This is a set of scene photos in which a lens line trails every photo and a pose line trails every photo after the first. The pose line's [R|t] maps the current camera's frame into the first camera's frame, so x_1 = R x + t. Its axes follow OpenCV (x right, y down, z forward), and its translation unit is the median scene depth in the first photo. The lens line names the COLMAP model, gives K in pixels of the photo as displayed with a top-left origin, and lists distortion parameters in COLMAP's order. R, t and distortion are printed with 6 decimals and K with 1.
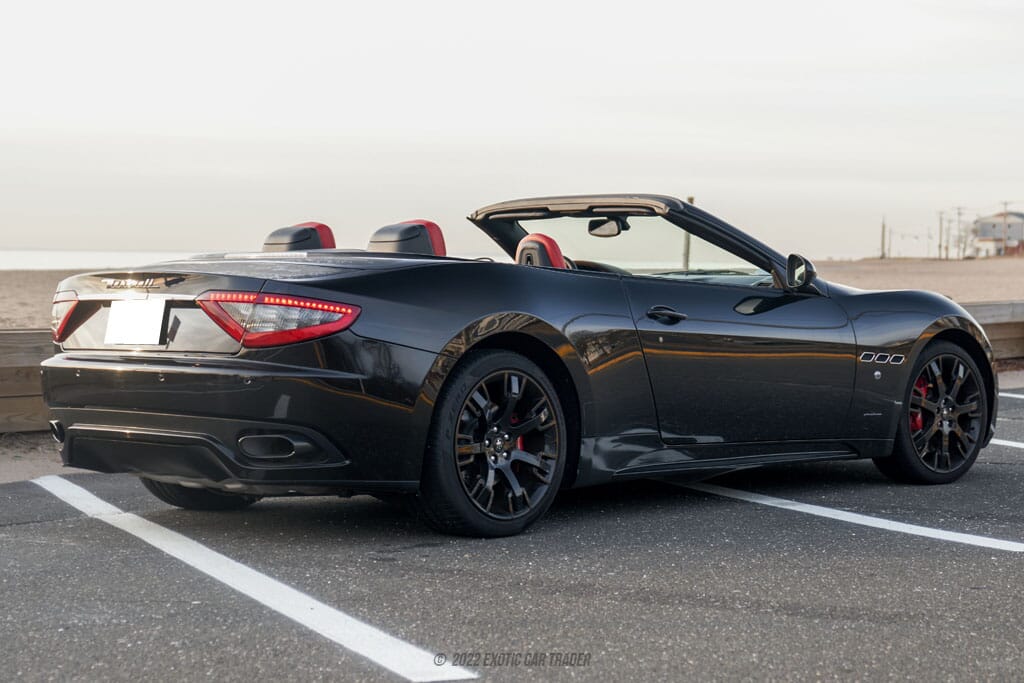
lens RADIAL K [[1300.2, 0, 512.1], [0, 1300.2, 338.9], [0, 0, 1]] dist [0.024502, 0.000000]
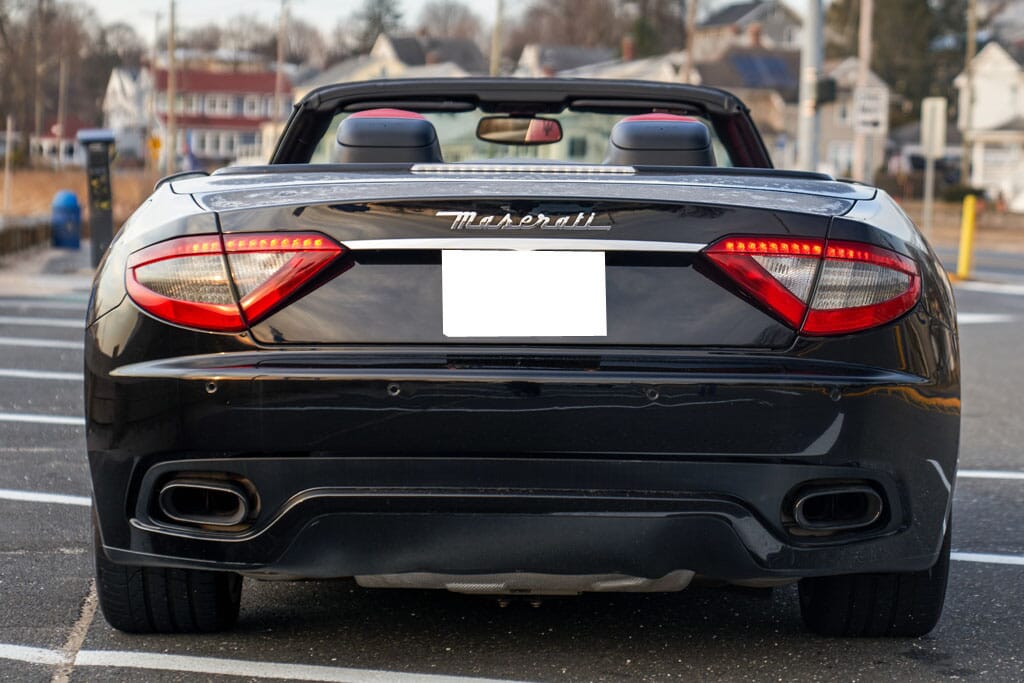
lens RADIAL K [[1849.8, 0, 512.0], [0, 1849.8, 343.0], [0, 0, 1]] dist [-0.021397, 0.000000]
pose [[0.890595, -0.025629, 0.454075, -0.570018], [0.011064, 0.999336, 0.034706, -0.016299], [-0.454663, -0.025885, 0.890287, 0.274995]]
